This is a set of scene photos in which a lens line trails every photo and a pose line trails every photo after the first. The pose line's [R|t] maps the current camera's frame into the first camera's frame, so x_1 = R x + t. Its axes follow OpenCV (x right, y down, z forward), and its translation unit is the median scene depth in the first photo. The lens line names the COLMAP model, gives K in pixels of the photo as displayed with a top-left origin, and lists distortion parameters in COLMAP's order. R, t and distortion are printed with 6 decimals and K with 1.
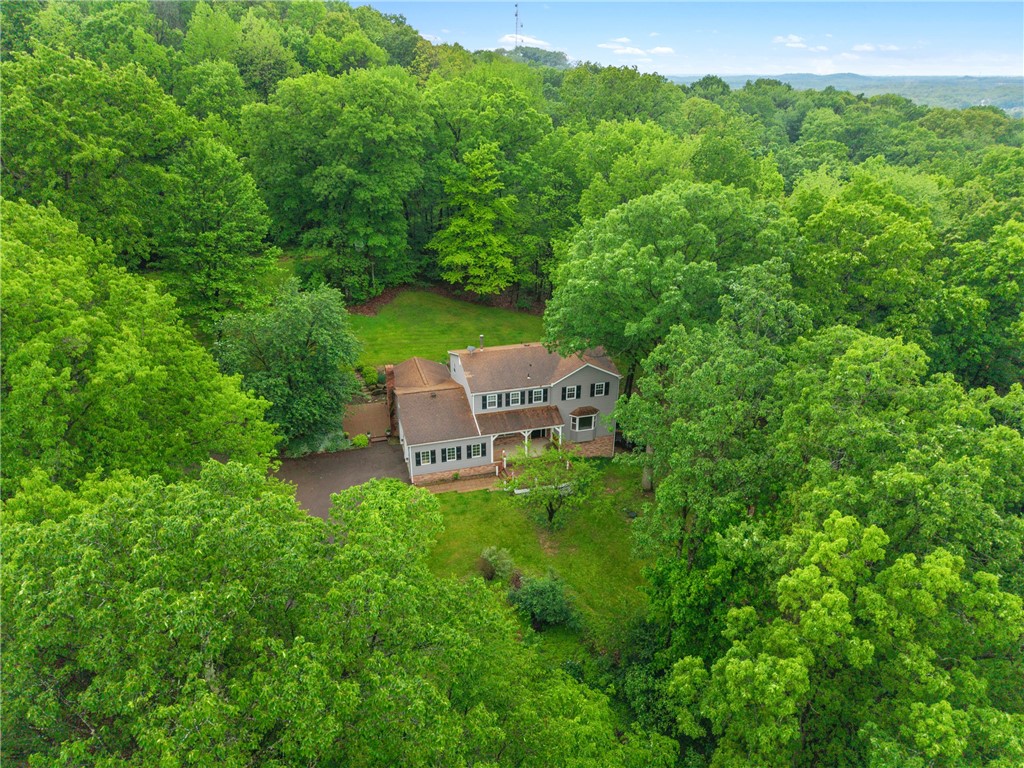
lens RADIAL K [[704.1, 0, 512.0], [0, 704.1, 384.0], [0, 0, 1]] dist [0.167209, -0.000292]
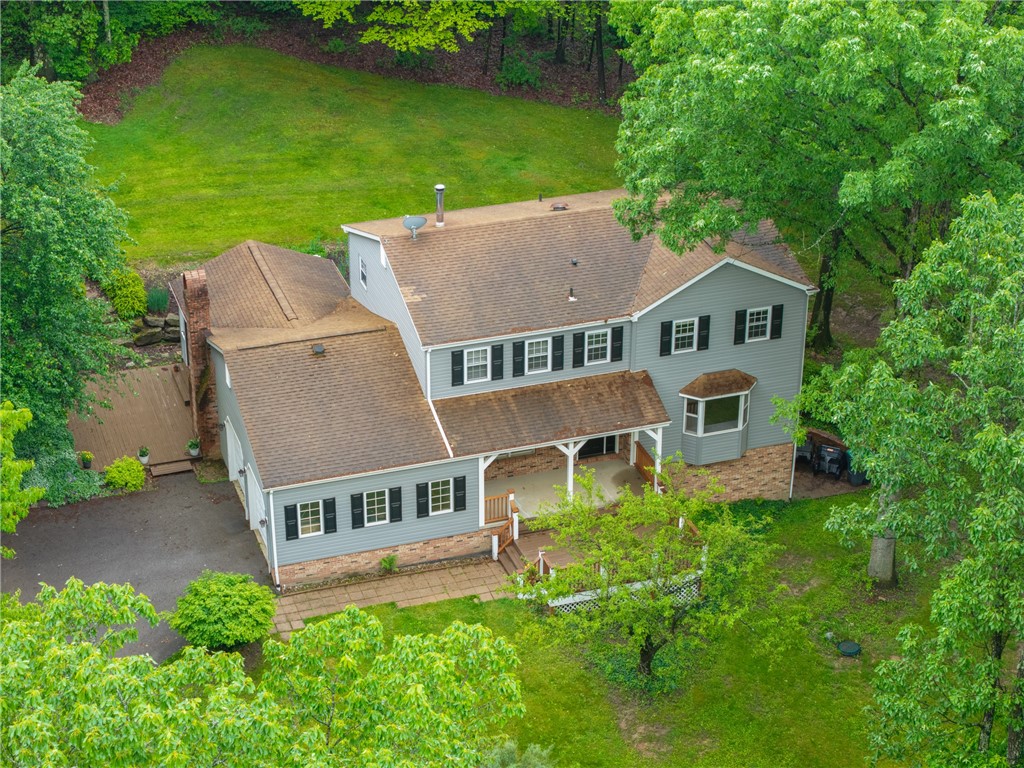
lens RADIAL K [[2122.6, 0, 512.0], [0, 2122.6, 384.0], [0, 0, 1]] dist [-0.313743, 2.503792]
pose [[0.998936, -0.024212, 0.039252, -0.054961], [0.021816, 0.997937, 0.060377, -0.033191], [-0.040633, -0.059457, 0.997404, -0.129248]]
